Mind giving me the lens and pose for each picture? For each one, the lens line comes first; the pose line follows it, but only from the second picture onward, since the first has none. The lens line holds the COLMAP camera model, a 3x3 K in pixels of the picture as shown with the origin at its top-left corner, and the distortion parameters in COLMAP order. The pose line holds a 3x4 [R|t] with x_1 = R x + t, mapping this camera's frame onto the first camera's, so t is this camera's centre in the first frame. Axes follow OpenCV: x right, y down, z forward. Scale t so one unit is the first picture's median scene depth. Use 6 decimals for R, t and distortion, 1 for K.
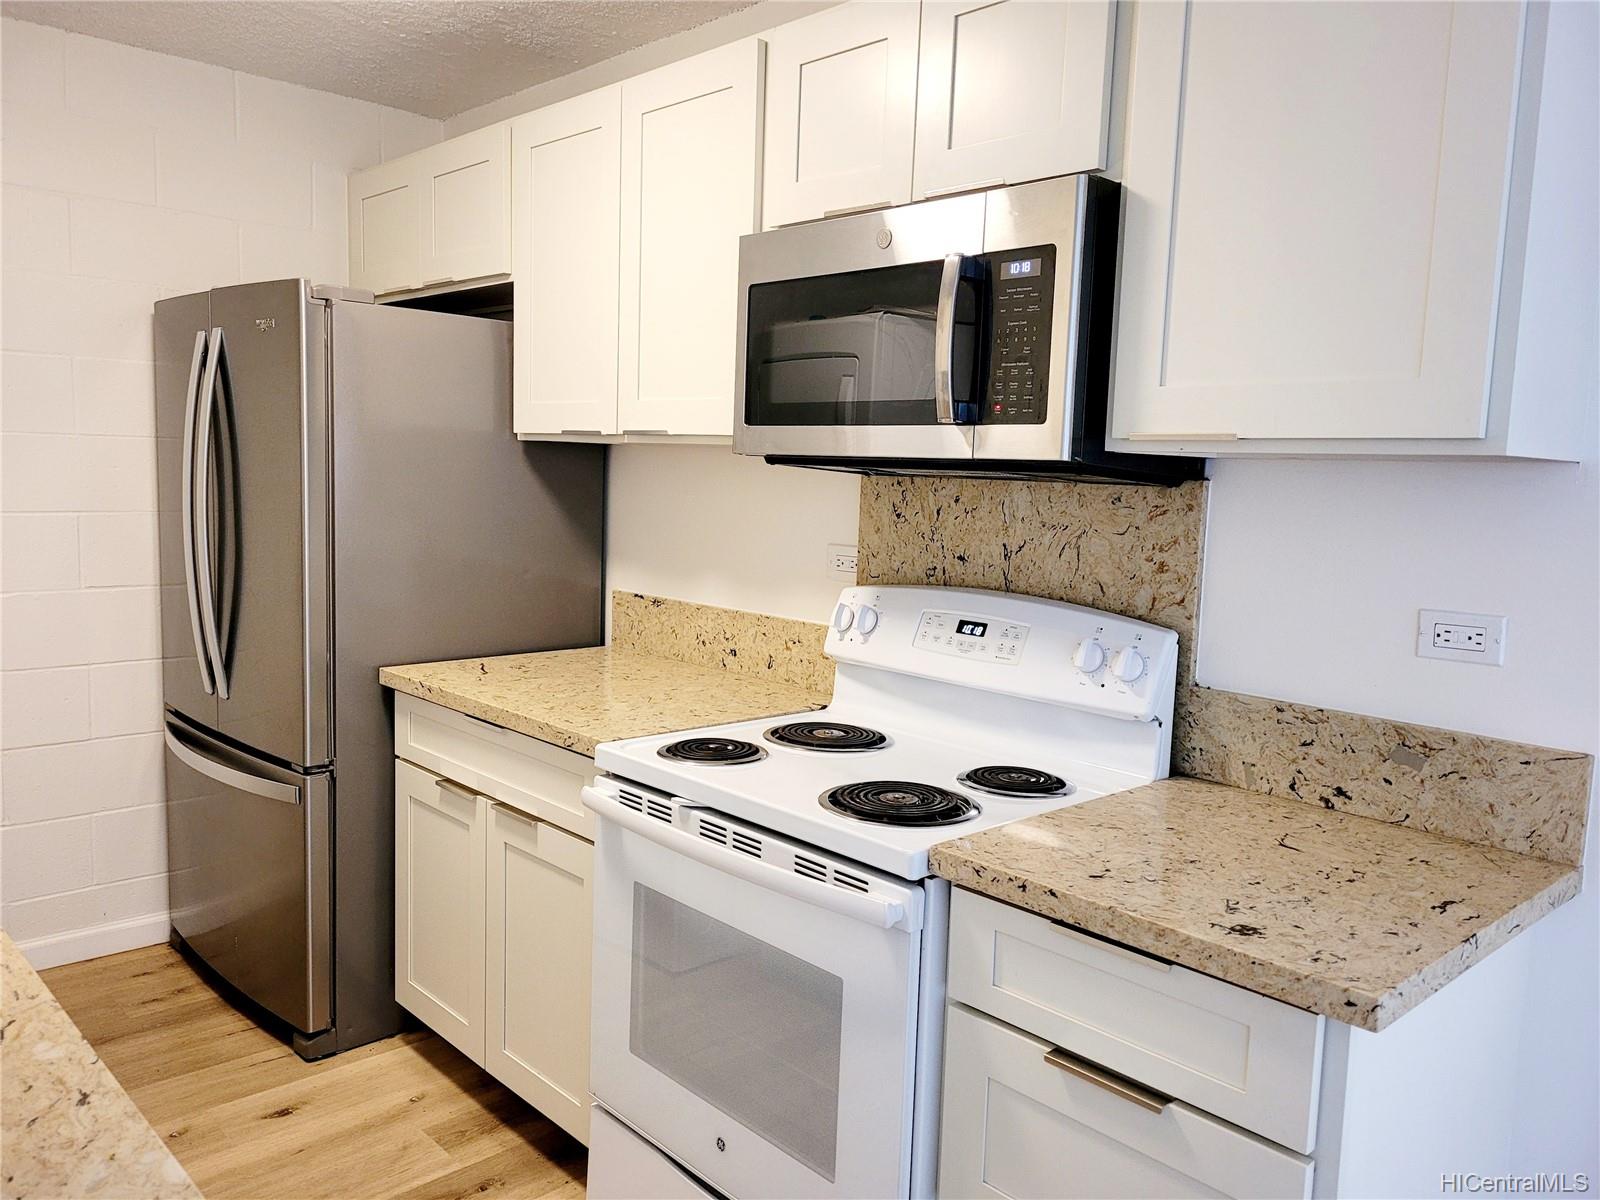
lens RADIAL K [[1213.8, 0, 803.8], [0, 1213.8, 596.7], [0, 0, 1]] dist [0.053120, -0.052500]
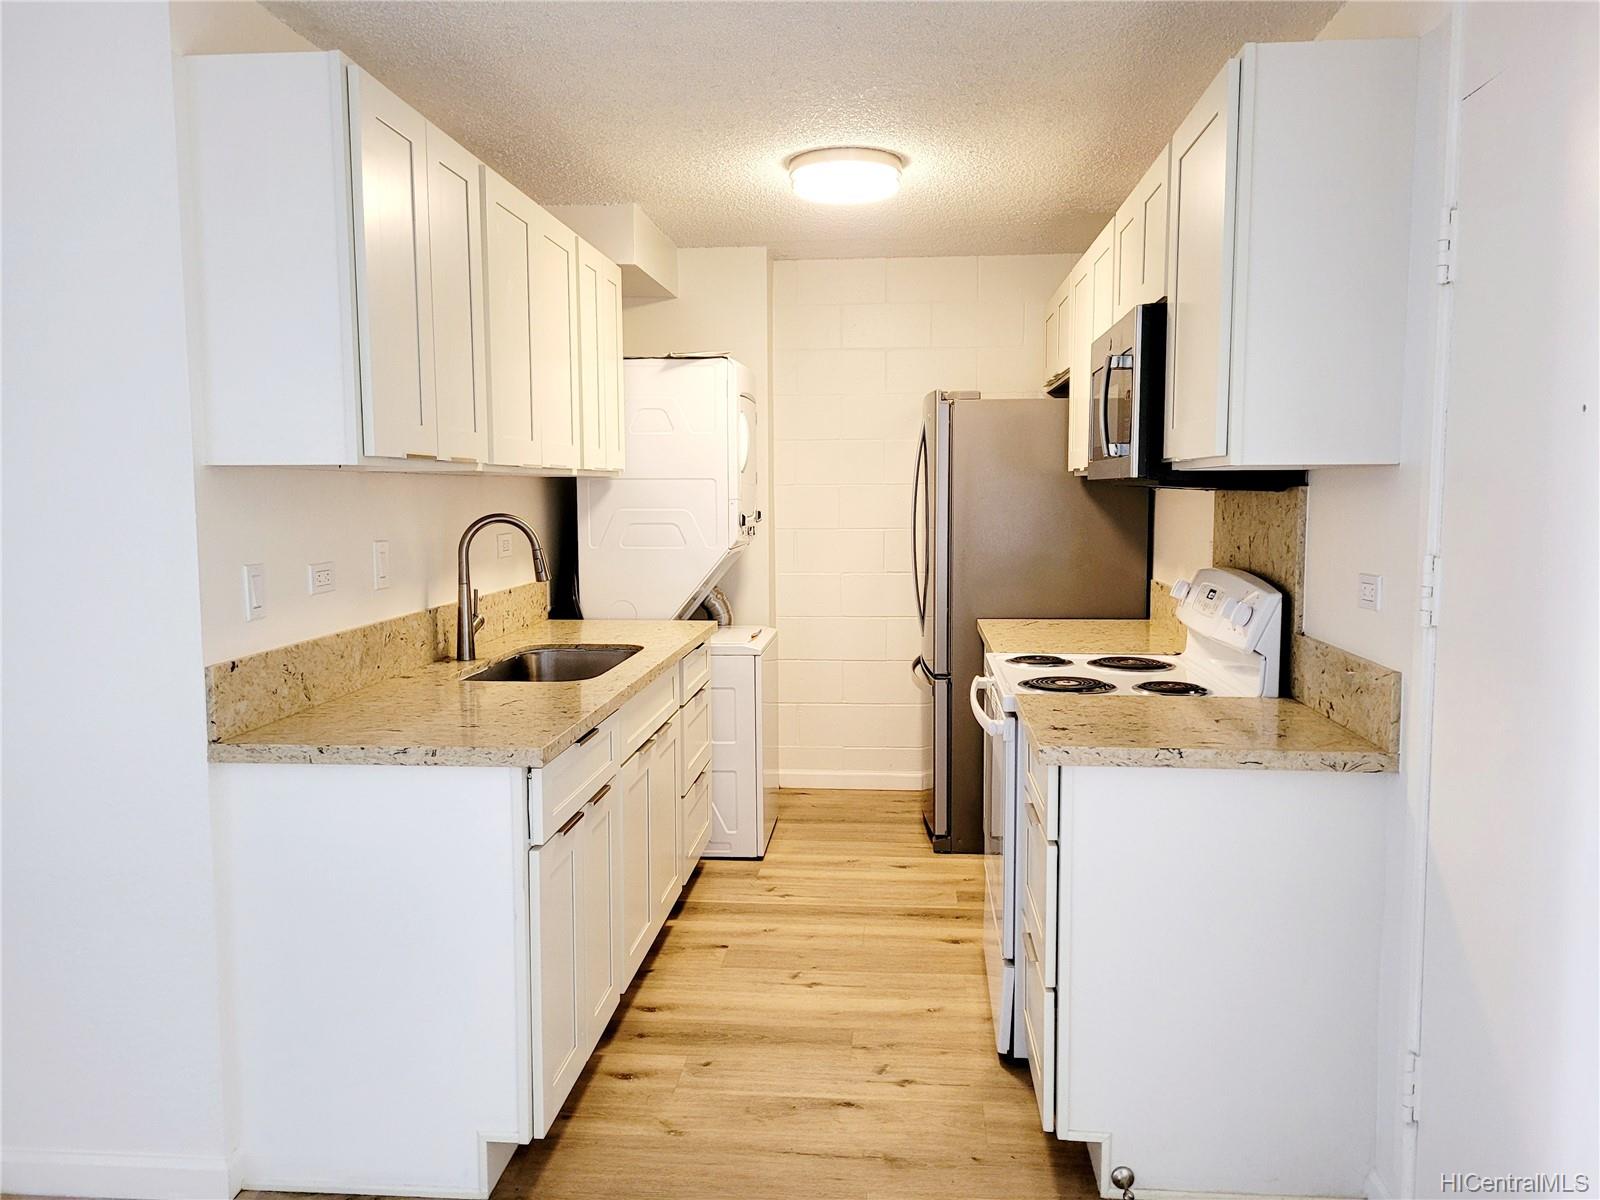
lens RADIAL K [[1210.3, 0, 817.2], [0, 1210.3, 602.1], [0, 0, 1]] dist [0.055784, -0.059536]
pose [[0.671166, 0.036471, -0.740410, 0.961823], [-0.056948, 0.998374, -0.002444, 0.070406], [0.739117, 0.043806, 0.672151, -0.336350]]
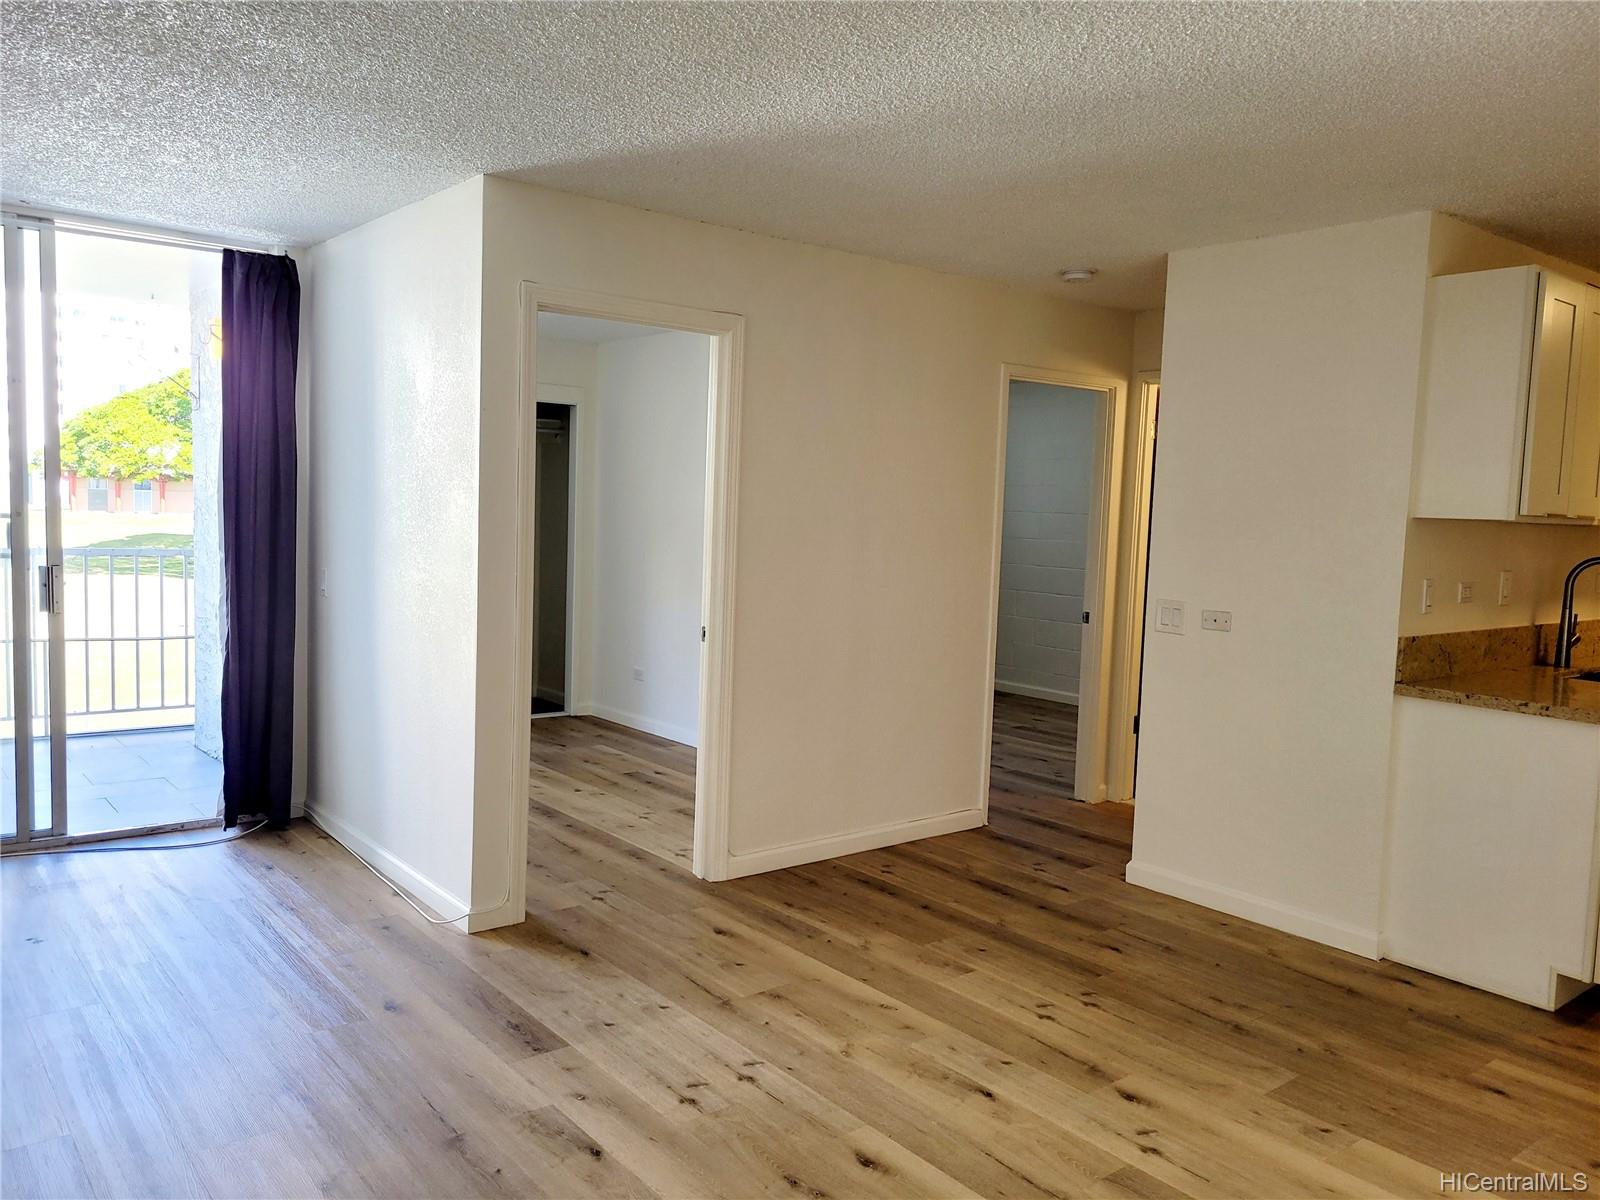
lens RADIAL K [[1213.8, 0, 803.8], [0, 1213.8, 596.7], [0, 0, 1]] dist [0.053120, -0.052500]
pose [[-0.074885, 0.042616, -0.996281, 1.714726], [-0.148368, 0.987490, 0.053392, 0.133881], [0.986093, 0.151815, -0.067625, -0.787273]]
